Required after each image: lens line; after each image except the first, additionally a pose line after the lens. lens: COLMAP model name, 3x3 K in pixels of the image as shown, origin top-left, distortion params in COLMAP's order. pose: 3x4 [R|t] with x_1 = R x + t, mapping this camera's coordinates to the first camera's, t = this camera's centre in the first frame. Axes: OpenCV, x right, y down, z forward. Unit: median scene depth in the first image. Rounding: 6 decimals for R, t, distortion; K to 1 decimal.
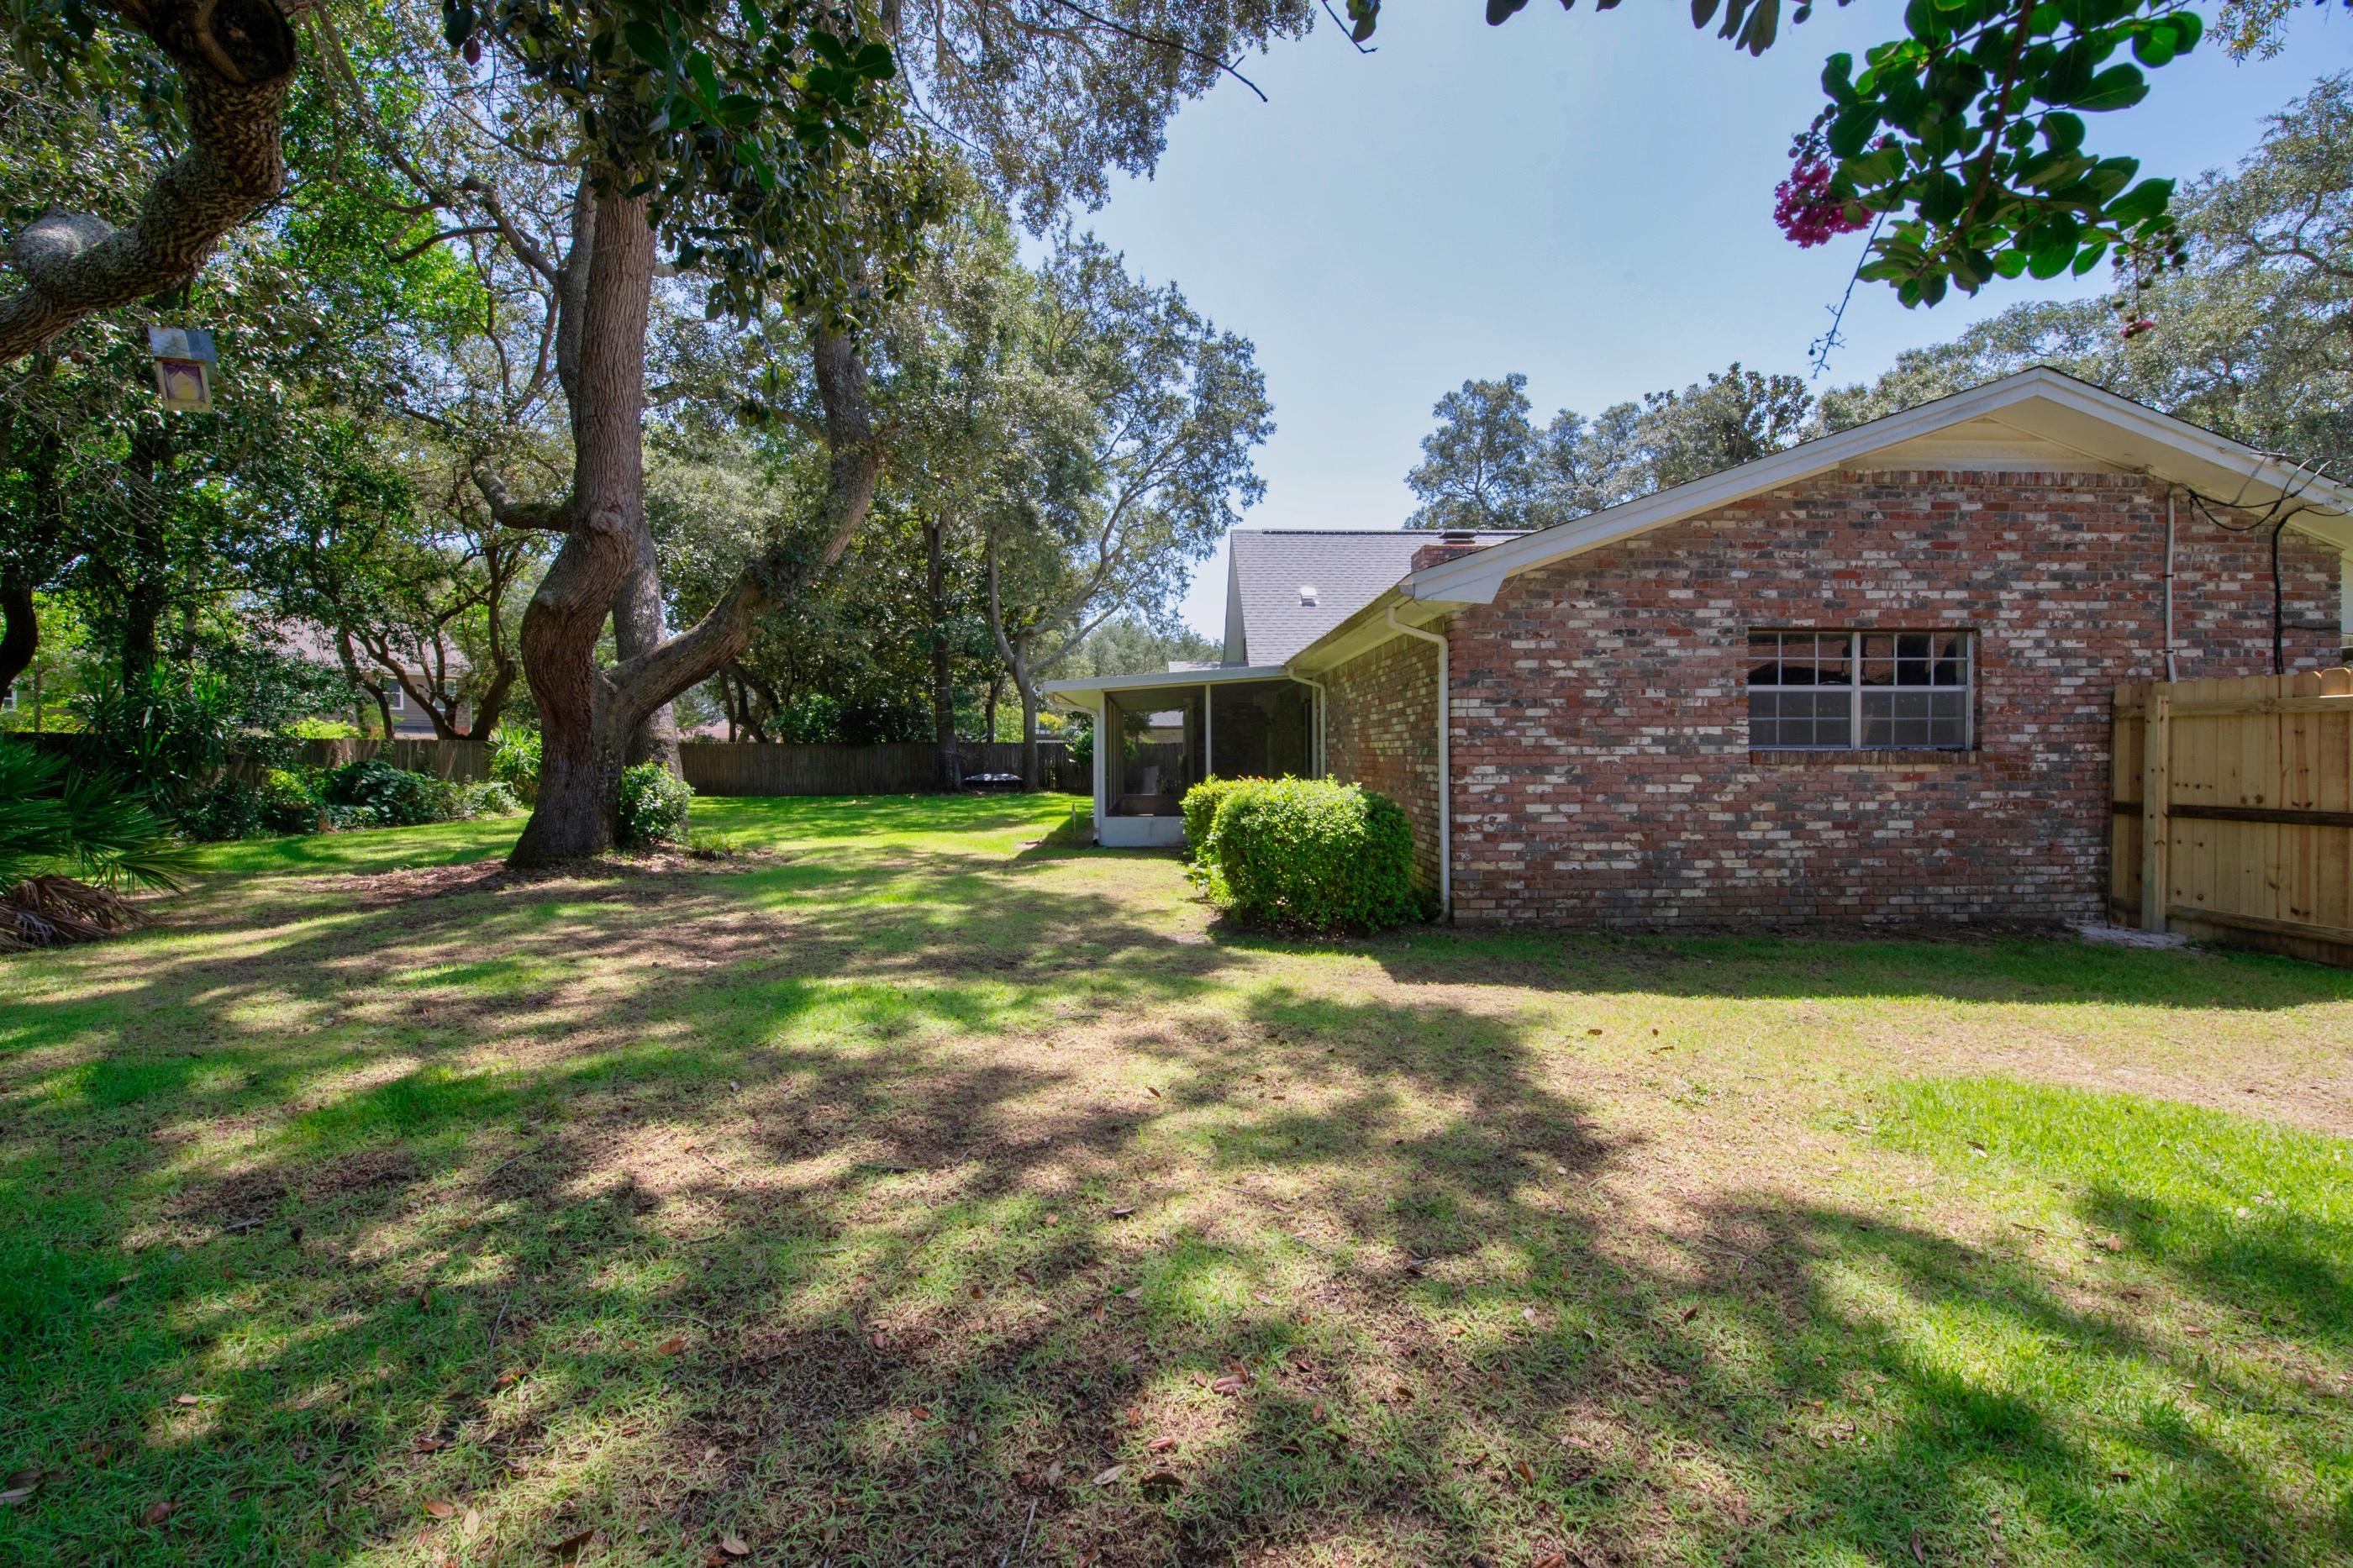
lens RADIAL K [[949.2, 0, 1176.7], [0, 949.2, 784.9], [0, 0, 1]] dist [-0.000014, -0.003823]
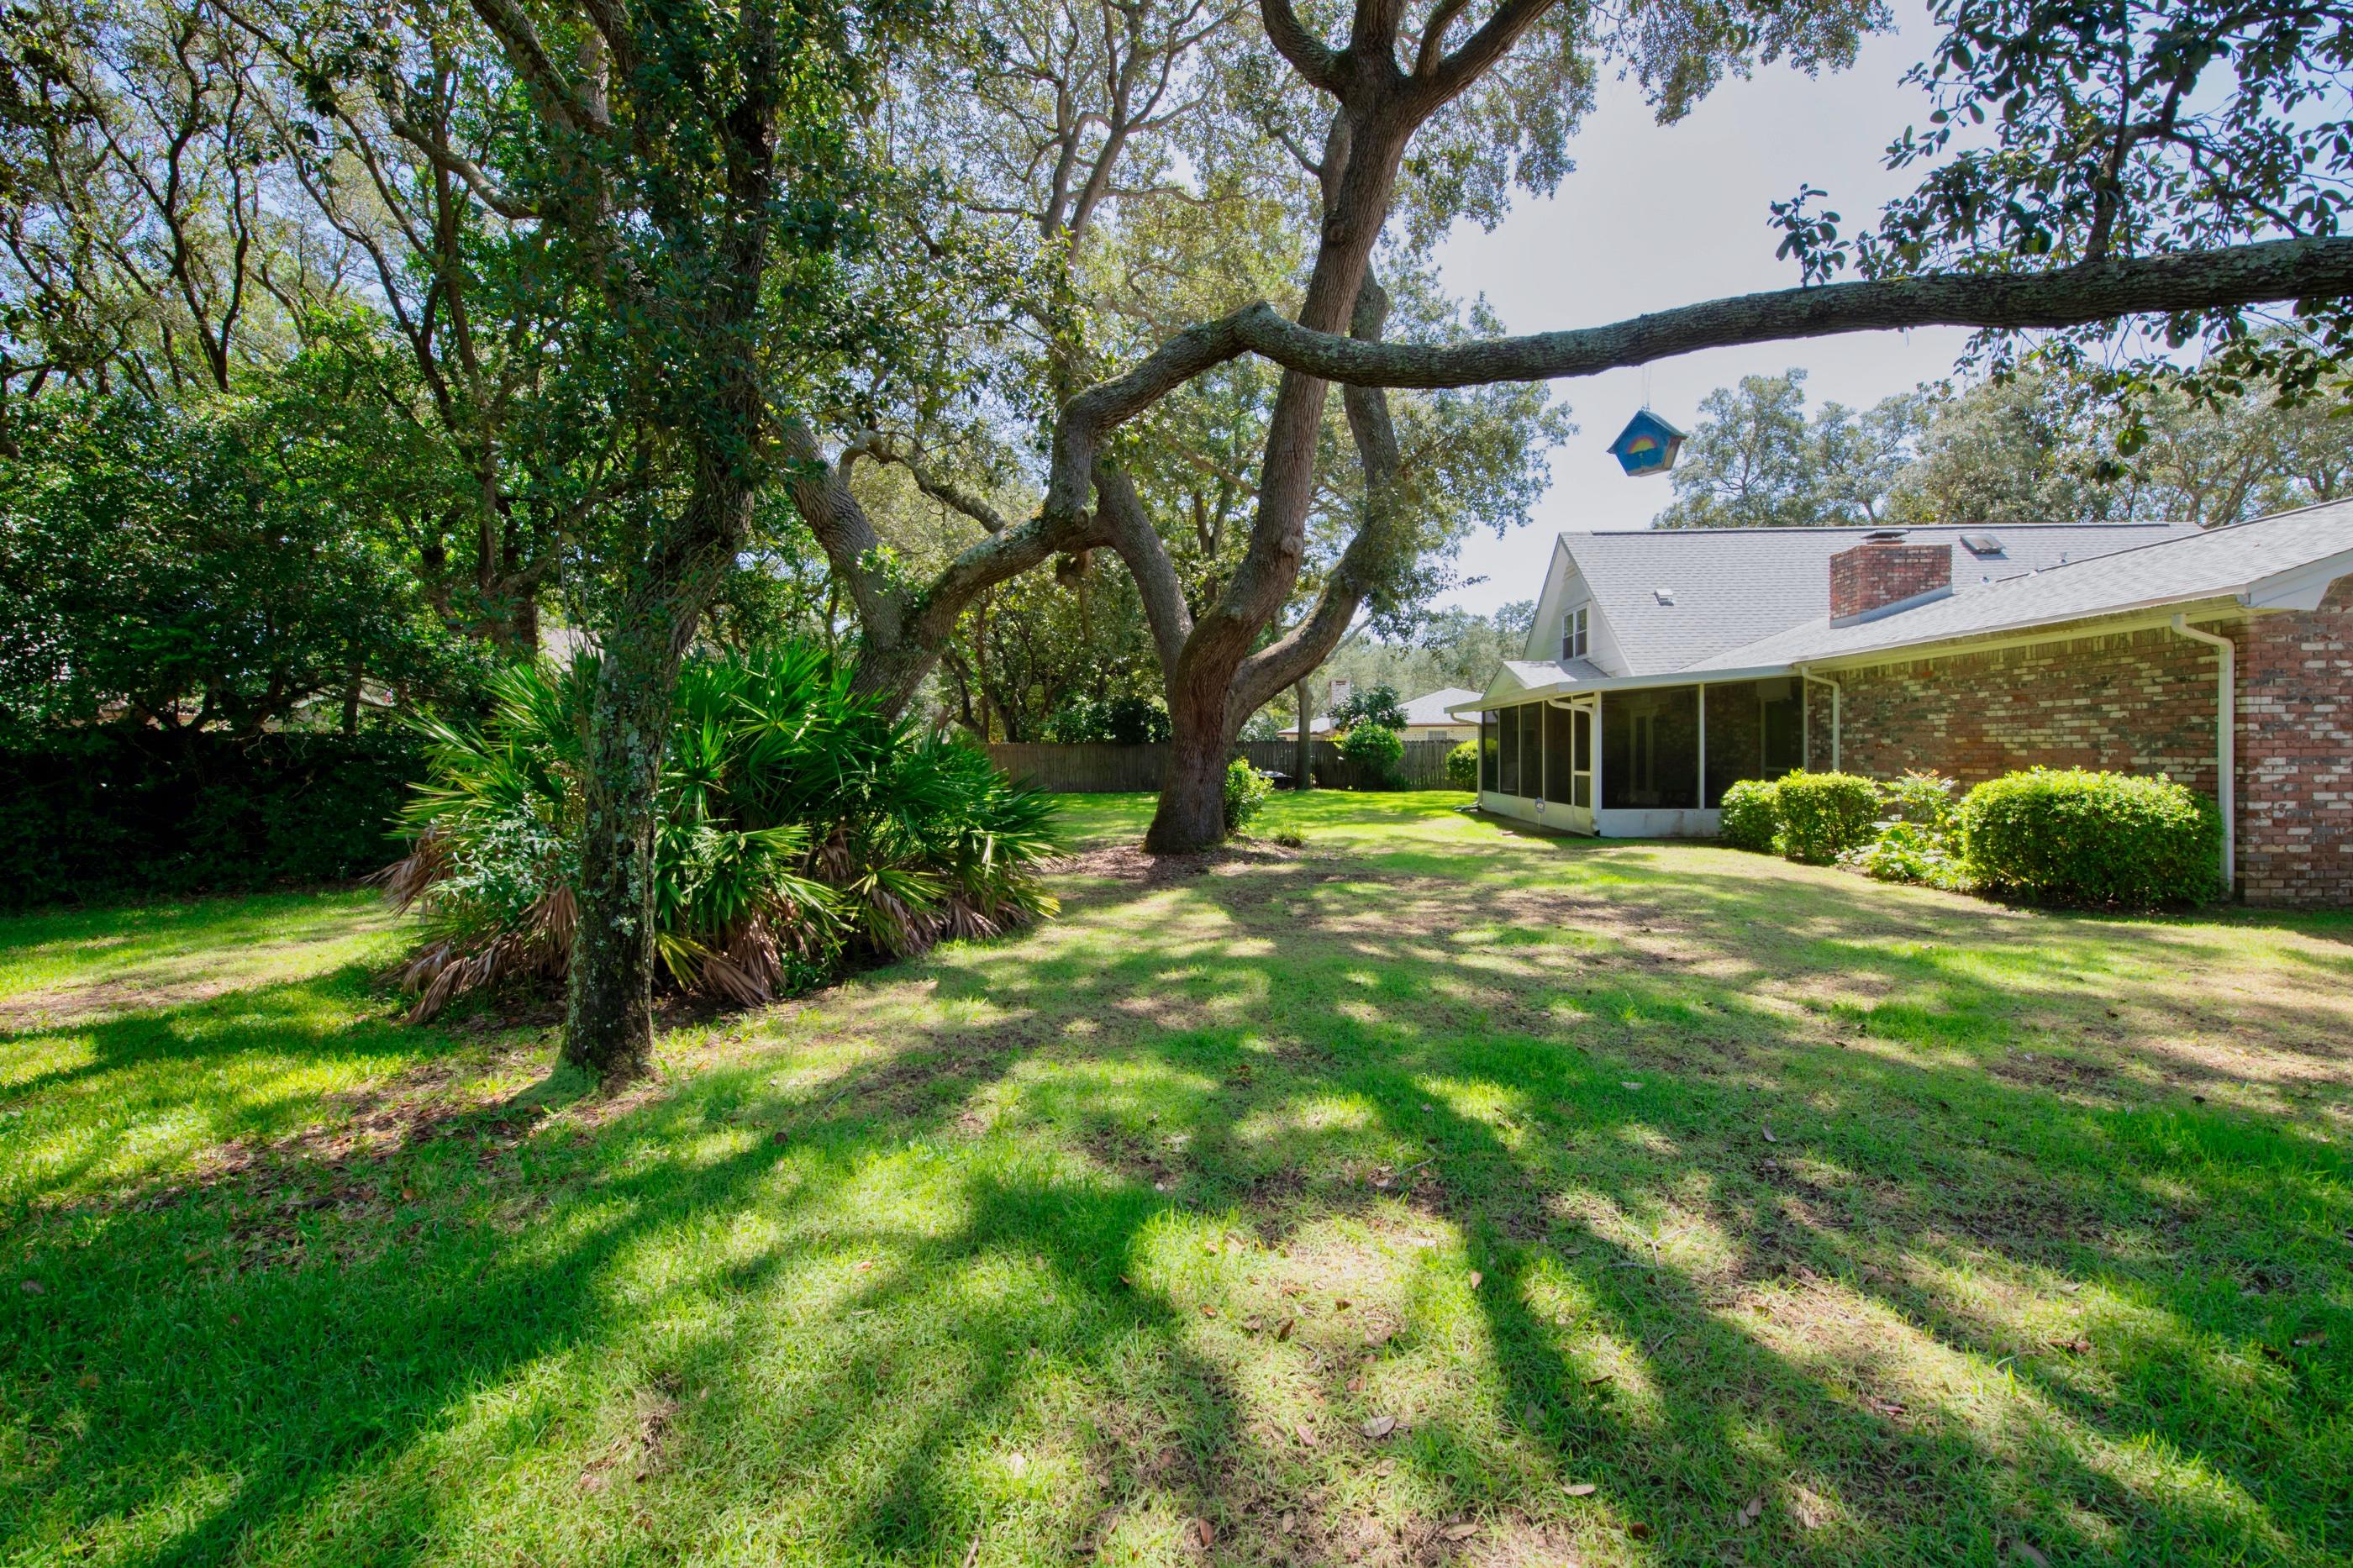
lens RADIAL K [[949.0, 0, 1176.9], [0, 949.0, 788.6], [0, 0, 1]] dist [0.001646, -0.003698]
pose [[0.997446, -0.003009, -0.071360, -0.861102], [0.003477, 0.999973, 0.006436, 0.004237], [0.071339, -0.006668, 0.997430, -0.178963]]
